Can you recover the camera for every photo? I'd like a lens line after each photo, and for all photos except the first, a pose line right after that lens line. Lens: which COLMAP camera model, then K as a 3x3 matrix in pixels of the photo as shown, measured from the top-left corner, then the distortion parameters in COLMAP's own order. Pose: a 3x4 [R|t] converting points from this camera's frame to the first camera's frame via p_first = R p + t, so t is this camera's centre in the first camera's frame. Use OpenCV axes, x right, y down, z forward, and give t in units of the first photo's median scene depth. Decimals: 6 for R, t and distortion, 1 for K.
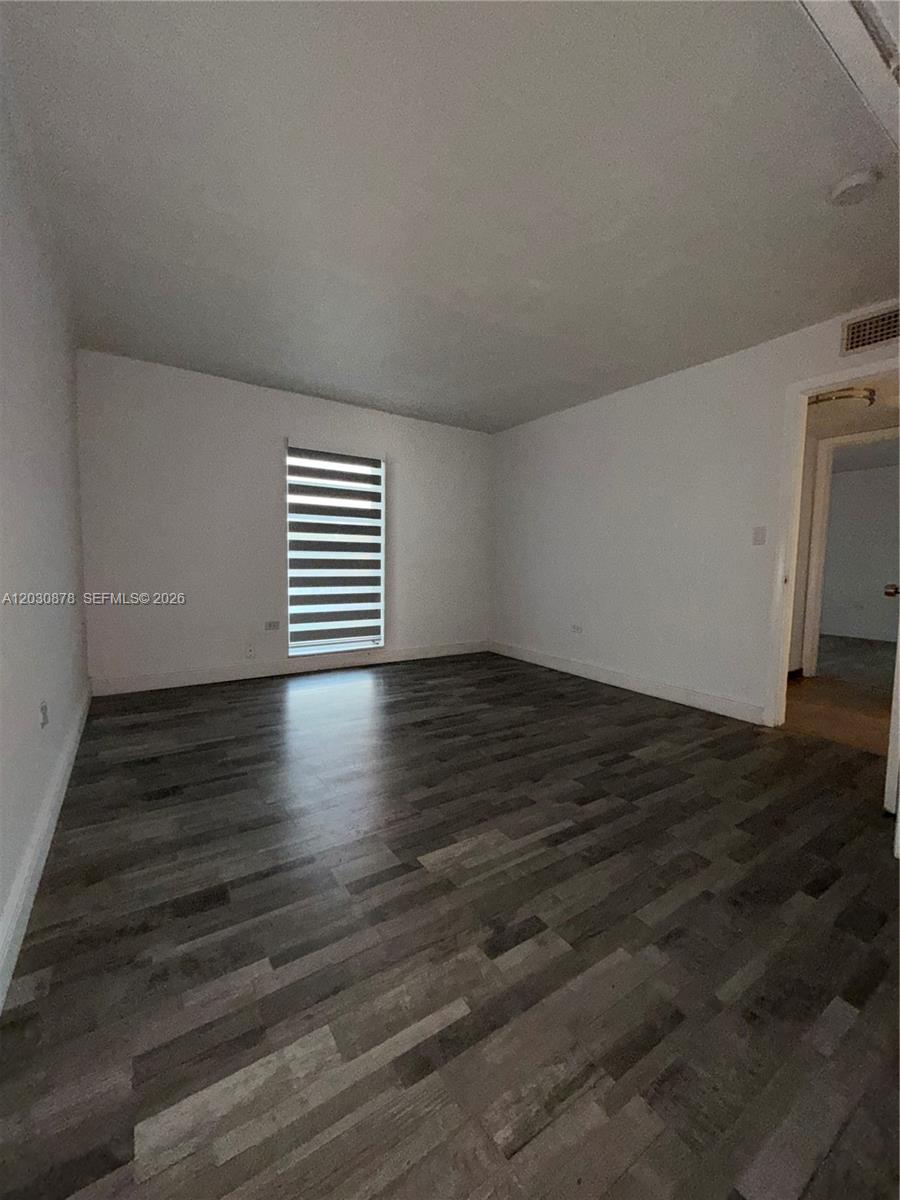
lens RADIAL K [[478.2, 0, 448.9], [0, 478.2, 596.7], [0, 0, 1]] dist [-0.002494, -0.000024]
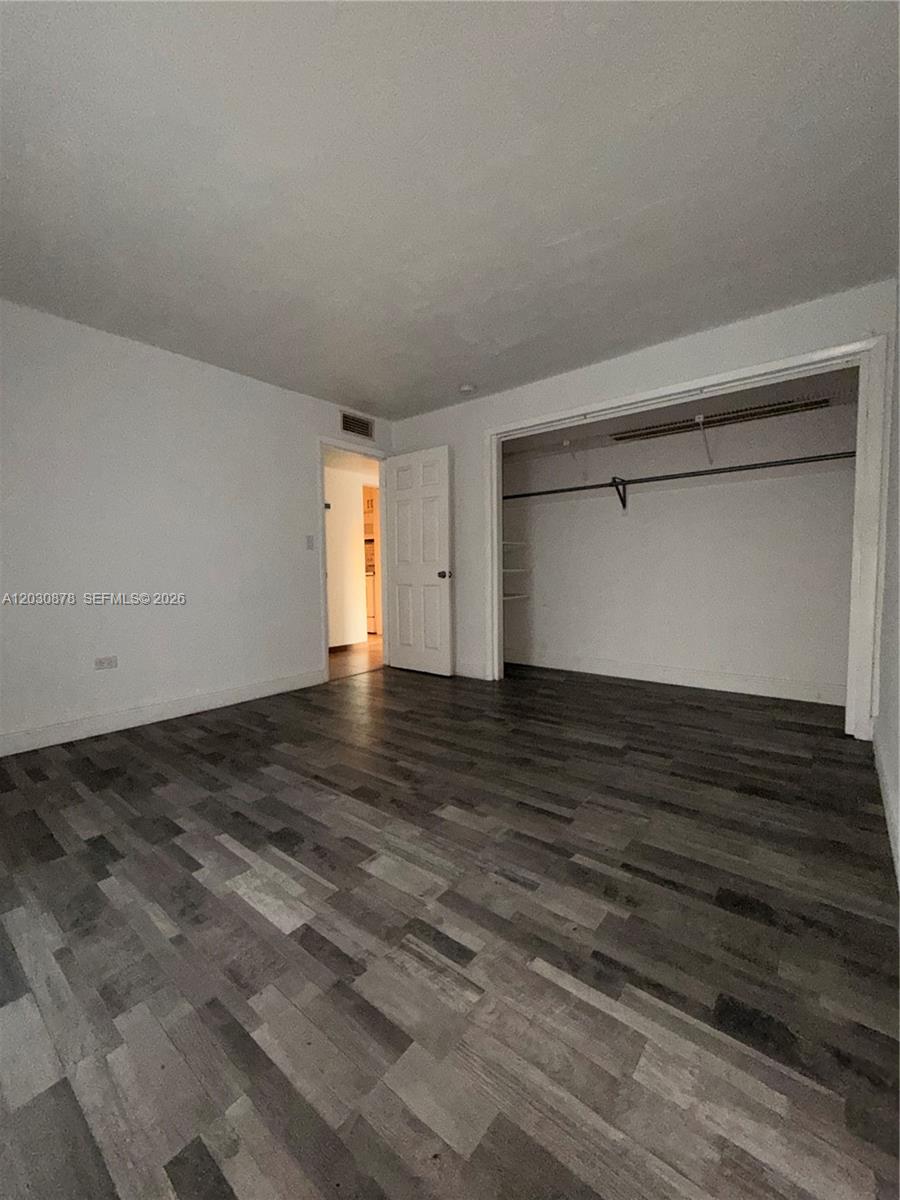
lens RADIAL K [[478.2, 0, 448.9], [0, 478.2, 596.7], [0, 0, 1]] dist [-0.002494, -0.000024]
pose [[-0.301295, -0.067433, 0.951144, -0.839725], [0.080069, 0.992184, 0.095706, -0.088169], [-0.950163, 0.104992, -0.293541, 1.201918]]
